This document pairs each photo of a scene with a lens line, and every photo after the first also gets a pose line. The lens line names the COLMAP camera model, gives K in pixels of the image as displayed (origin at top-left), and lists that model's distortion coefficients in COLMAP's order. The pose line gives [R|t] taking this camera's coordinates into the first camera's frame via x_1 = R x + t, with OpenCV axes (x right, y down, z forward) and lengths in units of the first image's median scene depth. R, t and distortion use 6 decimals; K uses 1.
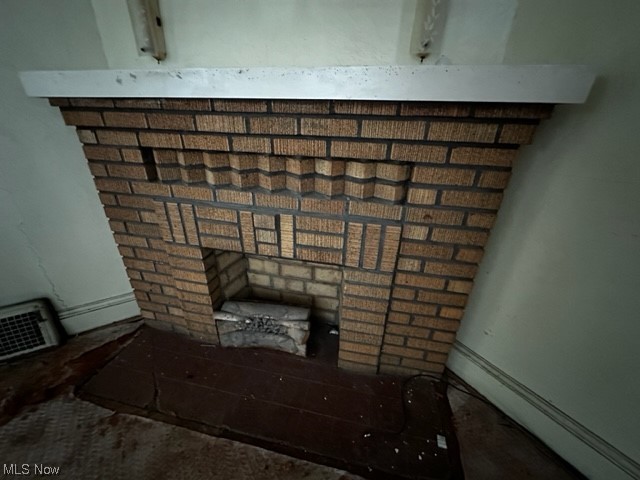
lens RADIAL K [[253.7, 0, 320.3], [0, 253.7, 240.4], [0, 0, 1]] dist [-0.002939, 0.000602]
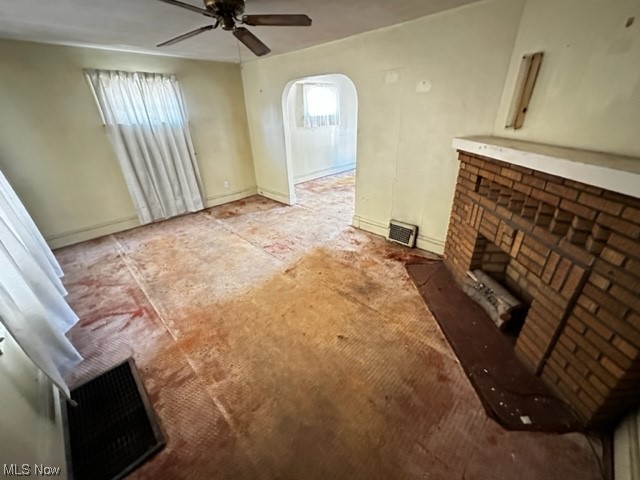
lens RADIAL K [[253.7, 0, 321.7], [0, 253.7, 238.6], [0, 0, 1]] dist [-0.002939, 0.000602]
pose [[0.228538, 0.408605, -0.883636, 0.999203], [-0.362894, 0.877996, 0.312141, -0.100402], [0.903371, 0.249330, 0.348935, -0.709734]]
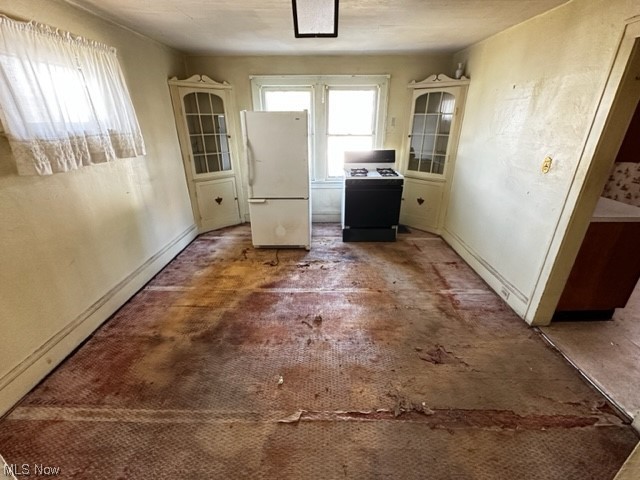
lens RADIAL K [[283.4, 0, 320.1], [0, 283.4, 243.5], [0, 0, 1]] dist [-0.002127, 0.000076]
pose [[0.837657, 0.192485, -0.511156, -2.556671], [-0.197248, 0.979296, 0.045531, -0.399884], [0.509337, 0.062686, 0.858281, -0.227679]]
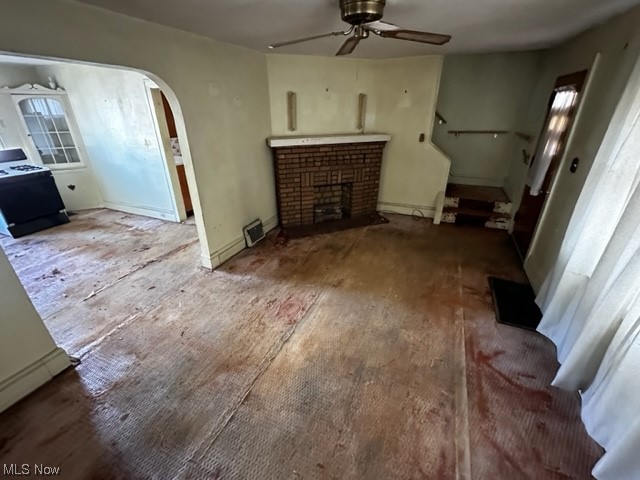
lens RADIAL K [[283.4, 0, 317.0], [0, 283.4, 240.1], [0, 0, 1]] dist [-0.002127, 0.000076]
pose [[0.829578, -0.266322, 0.490787, -2.666814], [0.253186, 0.962792, 0.094490, 0.398166], [-0.497691, 0.045873, 0.866140, -2.369915]]
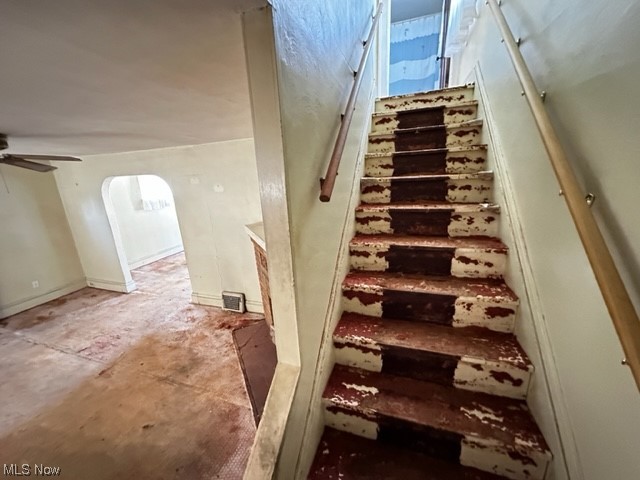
lens RADIAL K [[253.7, 0, 319.5], [0, 253.7, 239.6], [0, 0, 1]] dist [-0.002939, 0.000602]
pose [[0.622623, 0.148938, -0.768217, 1.760990], [-0.254896, 0.966779, -0.019153, -0.607401], [0.739844, 0.207741, 0.639903, -0.311168]]
